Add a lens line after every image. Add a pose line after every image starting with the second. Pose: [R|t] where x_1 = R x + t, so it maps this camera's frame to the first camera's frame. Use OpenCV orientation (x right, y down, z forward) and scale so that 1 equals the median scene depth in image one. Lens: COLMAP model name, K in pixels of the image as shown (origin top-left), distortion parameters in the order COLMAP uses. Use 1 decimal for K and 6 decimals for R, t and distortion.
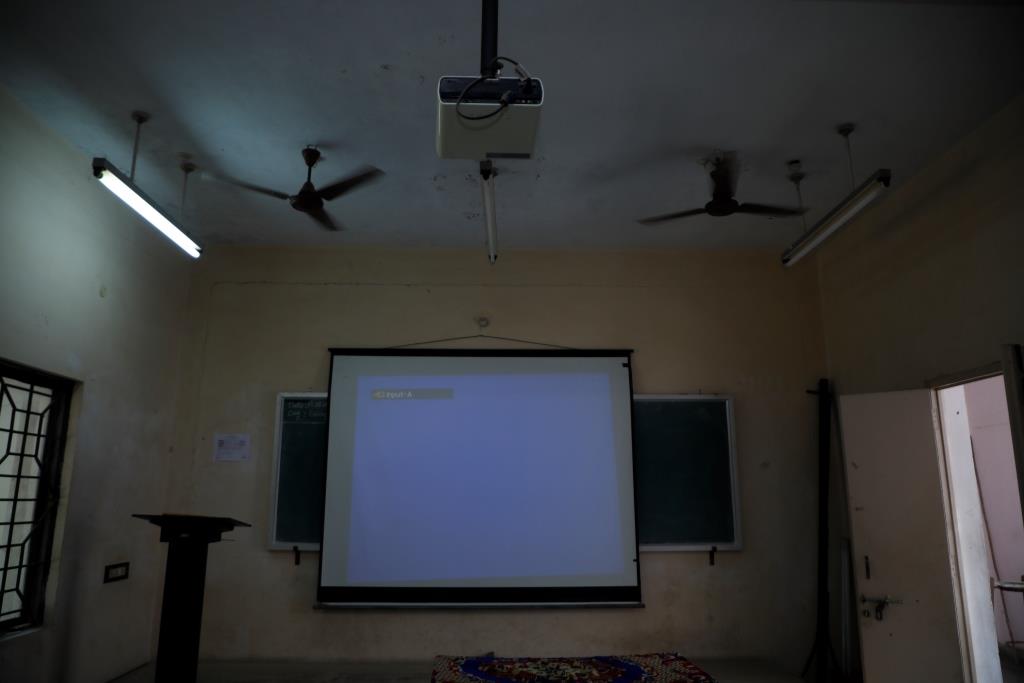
lens RADIAL K [[713.0, 0, 512.0], [0, 713.0, 341.5], [0, 0, 1]] dist [-0.003956, 0.004495]
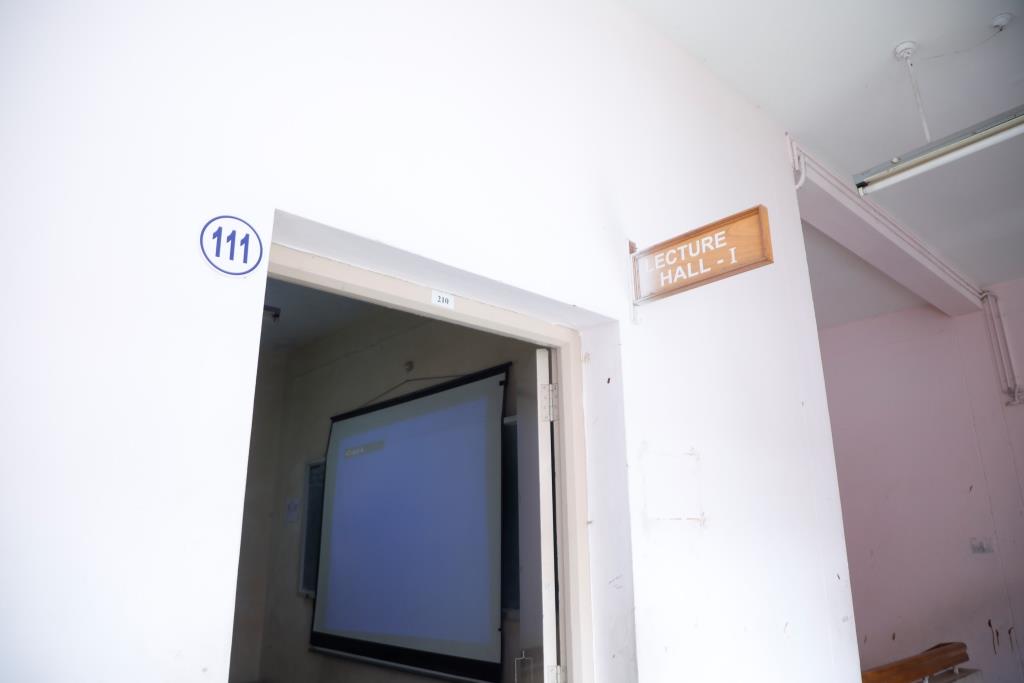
lens RADIAL K [[713.0, 0, 512.0], [0, 713.0, 341.5], [0, 0, 1]] dist [-0.003956, 0.004495]
pose [[0.621638, -0.227051, -0.749676, 0.816484], [0.173948, 0.973186, -0.150505, 0.115491], [0.763746, -0.036845, 0.644465, 0.501281]]
